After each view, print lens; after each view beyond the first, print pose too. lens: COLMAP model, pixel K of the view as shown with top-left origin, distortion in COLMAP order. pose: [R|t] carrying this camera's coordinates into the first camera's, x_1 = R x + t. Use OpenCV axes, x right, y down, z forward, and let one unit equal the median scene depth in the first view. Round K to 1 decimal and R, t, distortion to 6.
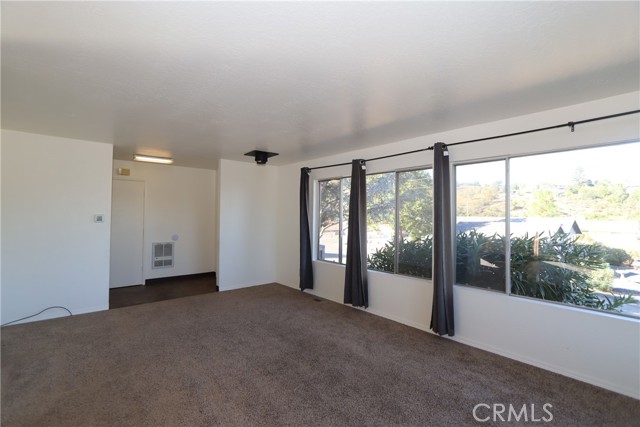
lens RADIAL K [[296.6, 0, 324.3], [0, 296.6, 214.2], [0, 0, 1]] dist [-0.010619, 0.000370]
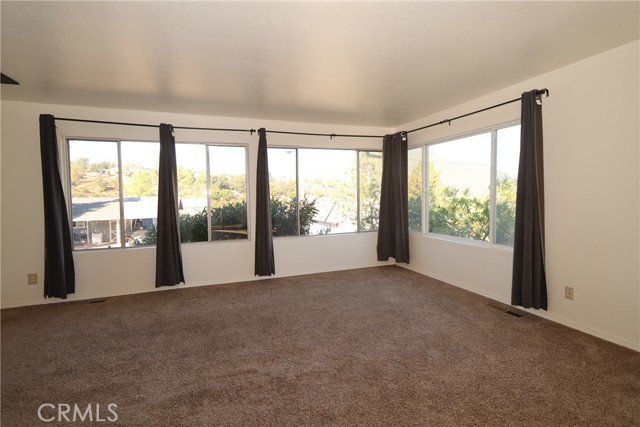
lens RADIAL K [[296.6, 0, 325.7], [0, 296.6, 210.5], [0, 0, 1]] dist [-0.010619, 0.000370]
pose [[0.355343, -0.070591, 0.932067, -0.649048], [0.020221, 0.997491, 0.067837, 0.027368], [-0.934517, -0.005258, 0.355879, 0.258125]]
